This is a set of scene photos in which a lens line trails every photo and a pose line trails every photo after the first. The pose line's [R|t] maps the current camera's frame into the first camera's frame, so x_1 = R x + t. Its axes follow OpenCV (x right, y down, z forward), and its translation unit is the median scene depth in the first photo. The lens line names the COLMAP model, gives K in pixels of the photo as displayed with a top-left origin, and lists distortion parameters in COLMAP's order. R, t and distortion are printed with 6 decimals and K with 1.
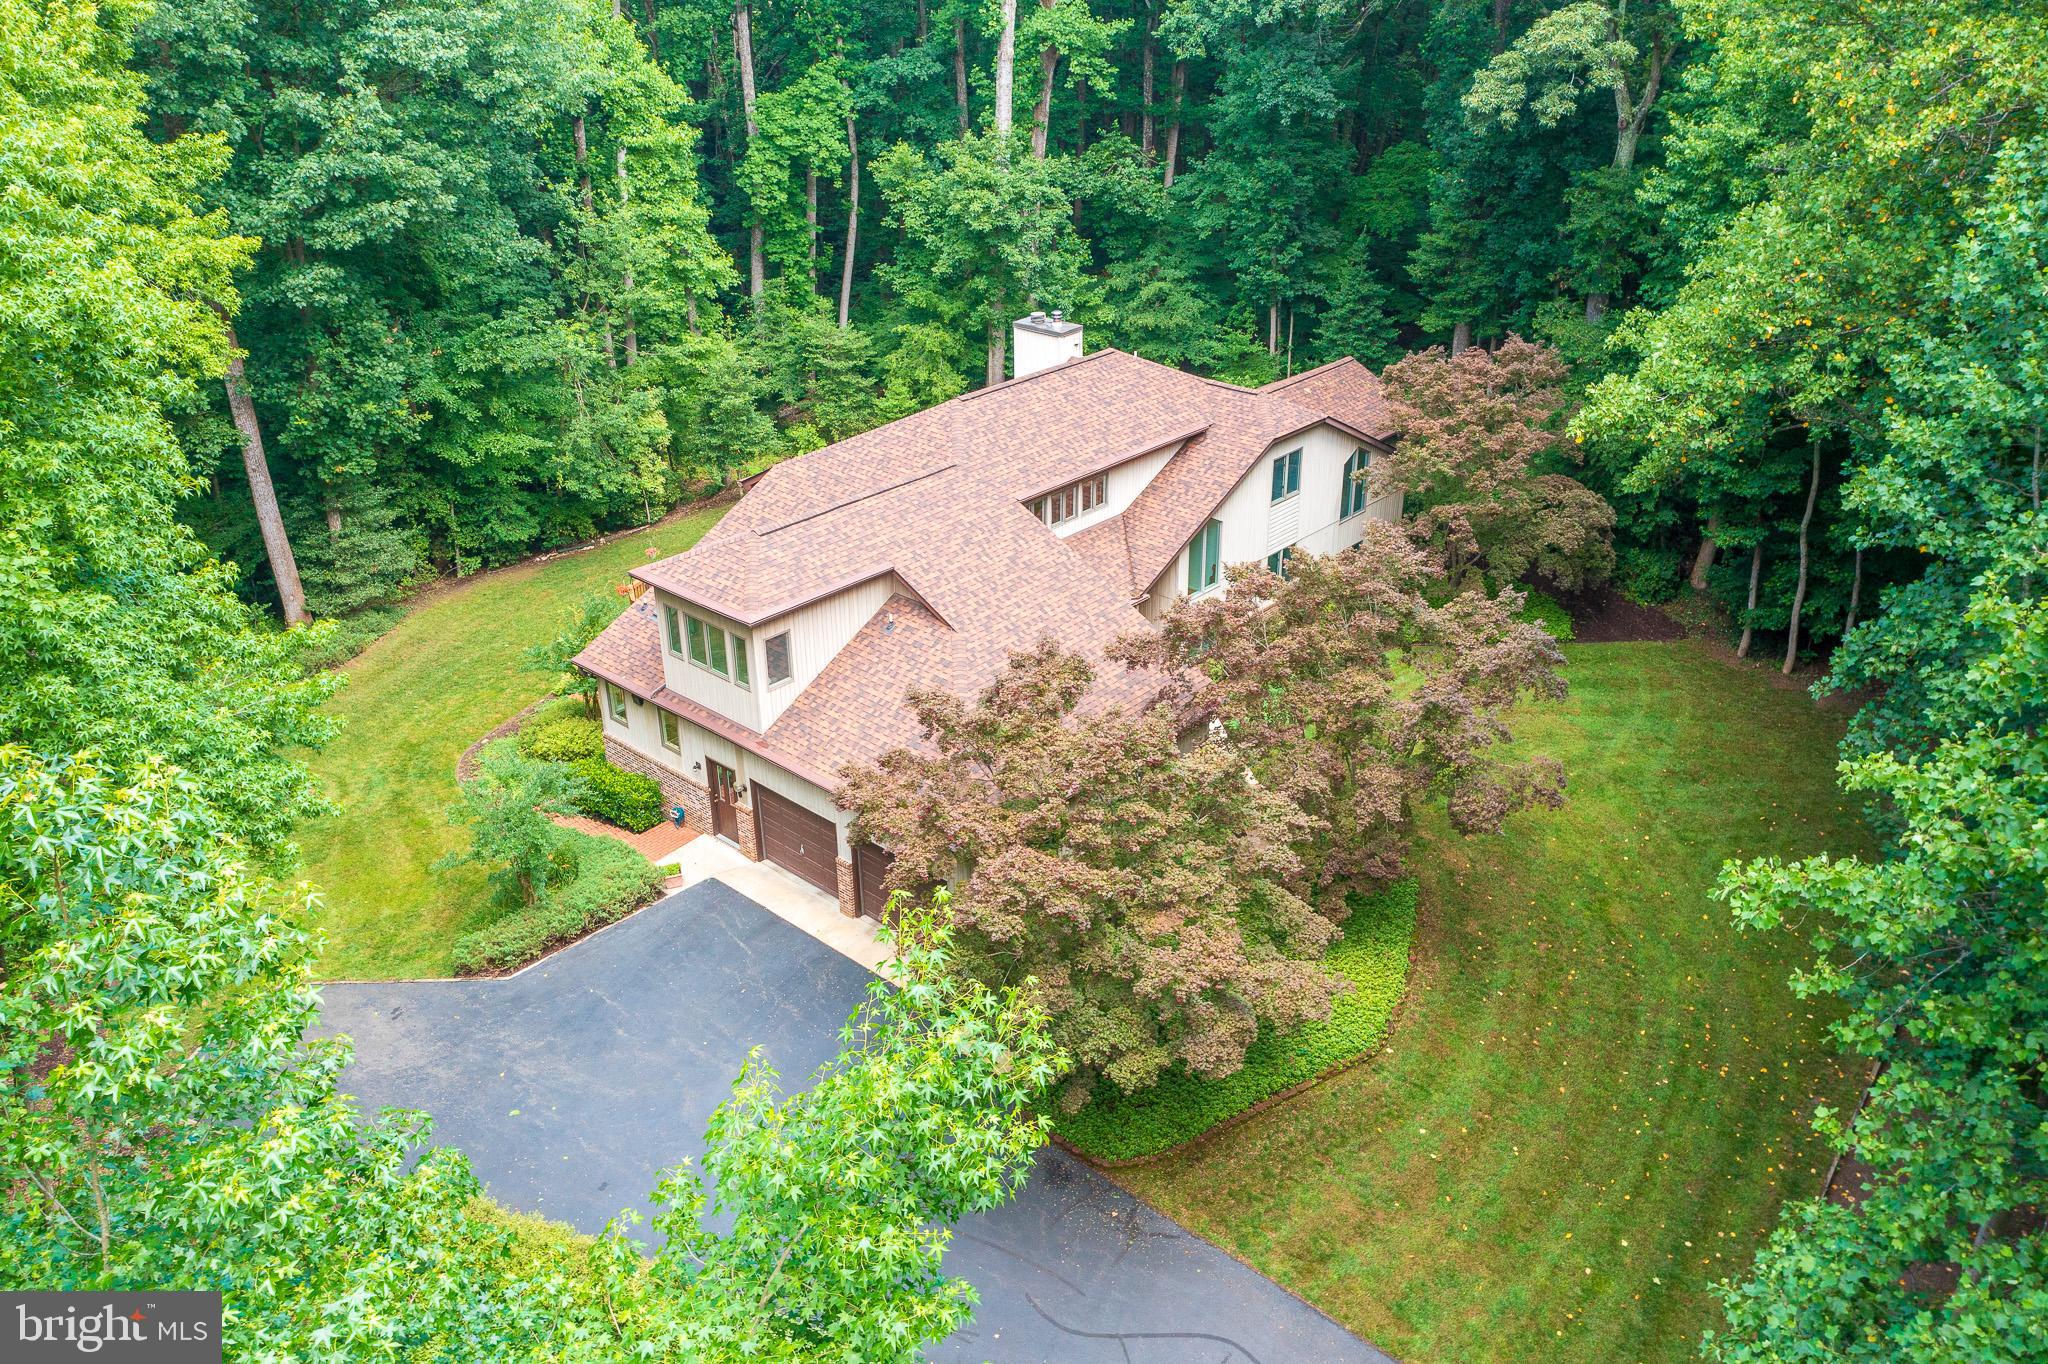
lens RADIAL K [[1639.3, 0, 1024.0], [0, 1639.3, 682.0], [0, 0, 1]] dist [-0.005495, 0.003079]
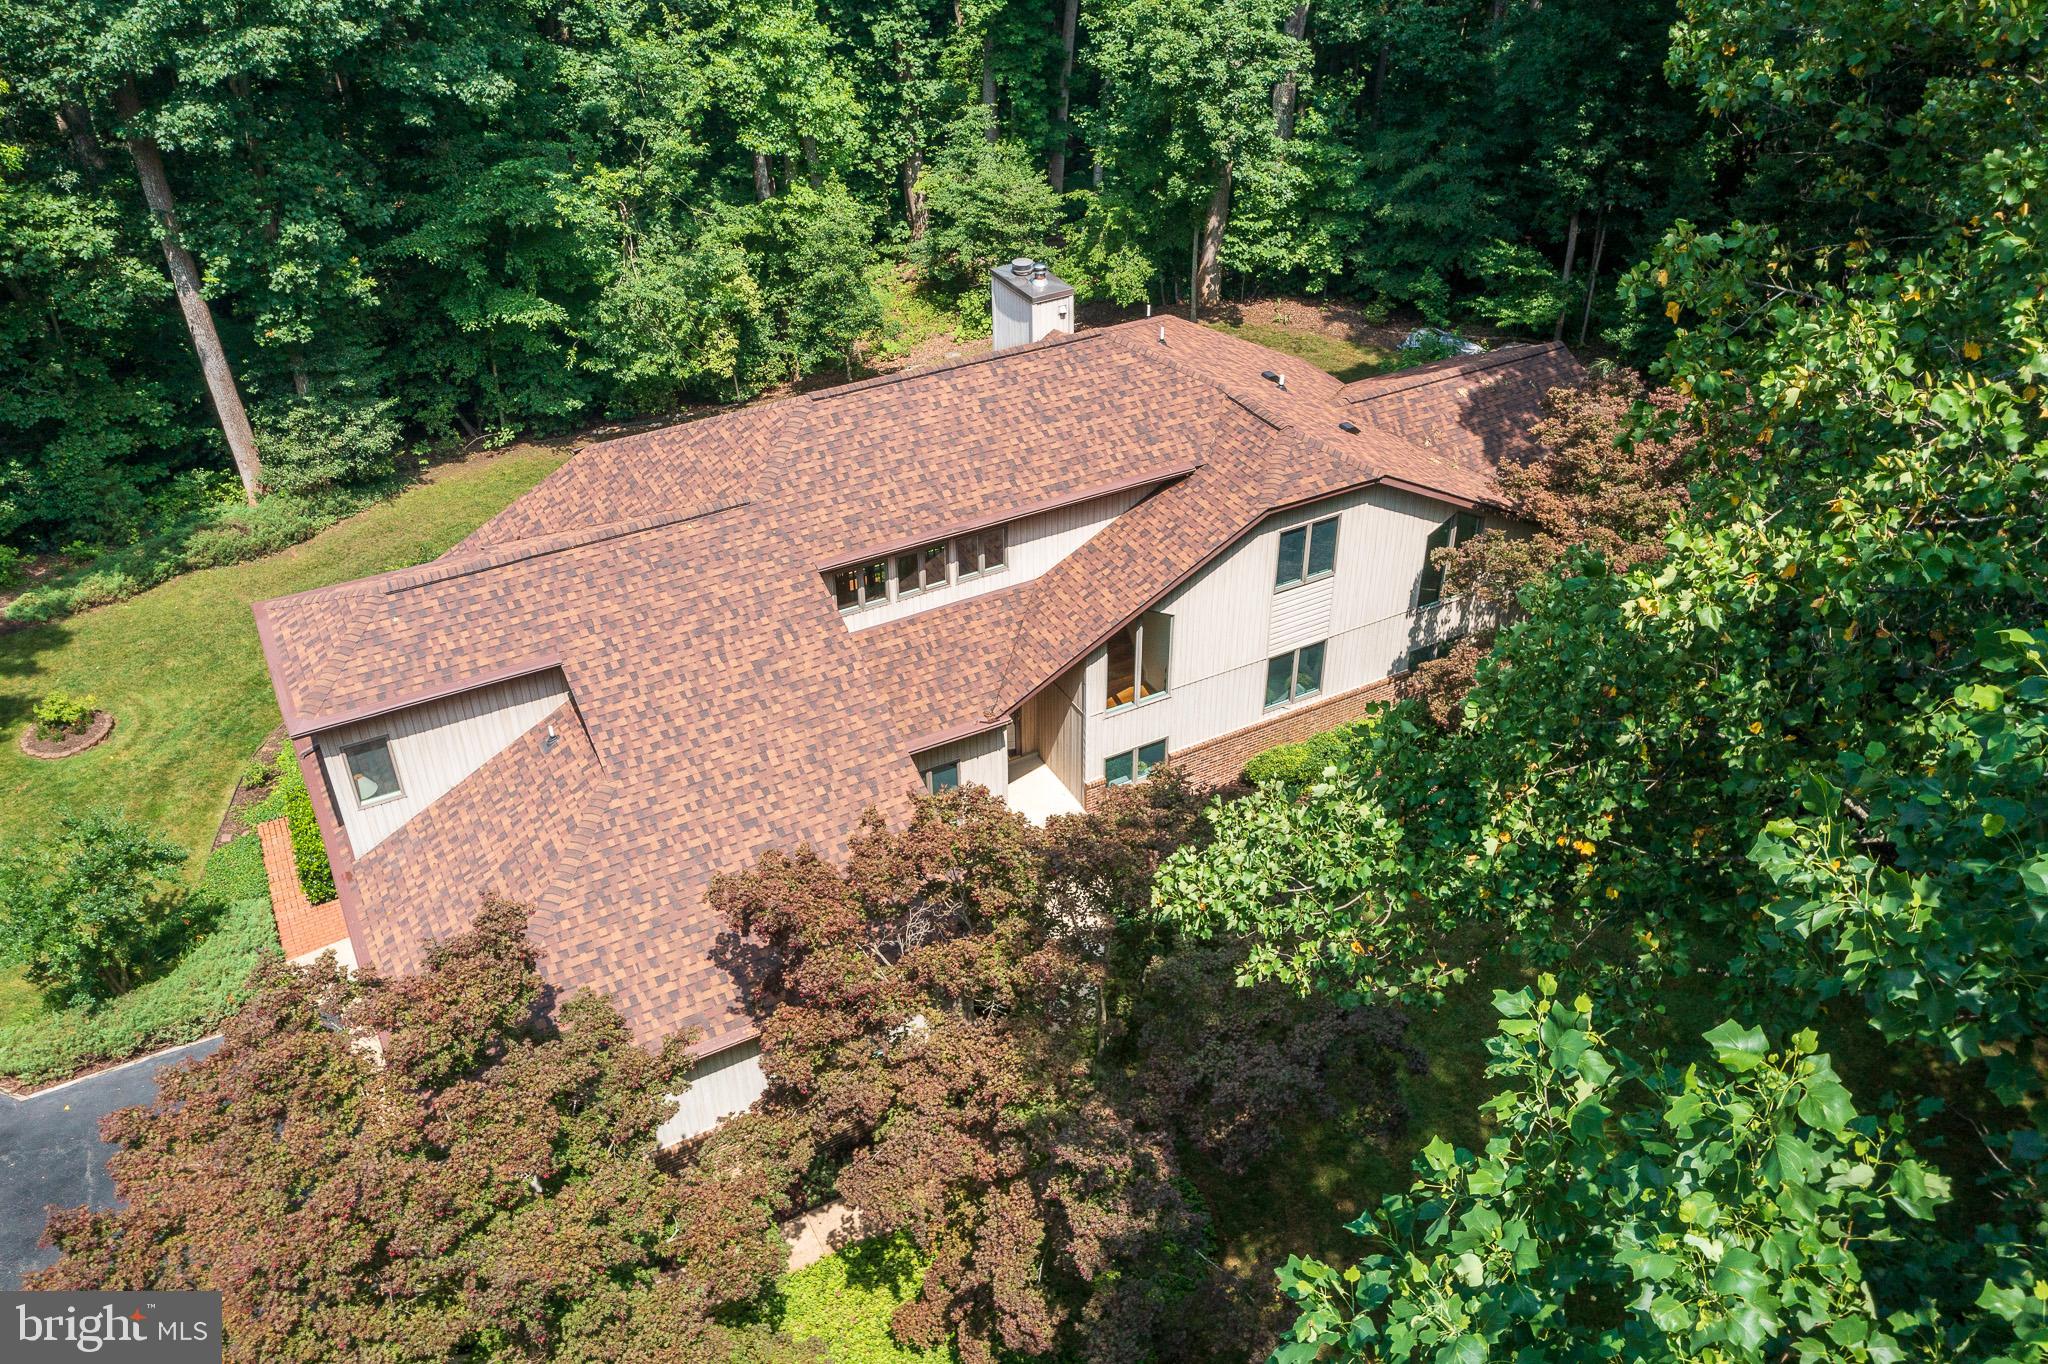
lens RADIAL K [[1639.3, 0, 1024.0], [0, 1639.3, 682.0], [0, 0, 1]] dist [-0.005495, 0.003079]
pose [[0.941467, 0.193668, -0.275921, 0.243271], [-0.150891, 0.974029, 0.168815, -0.167951], [0.301449, -0.117300, 0.946239, 0.303135]]
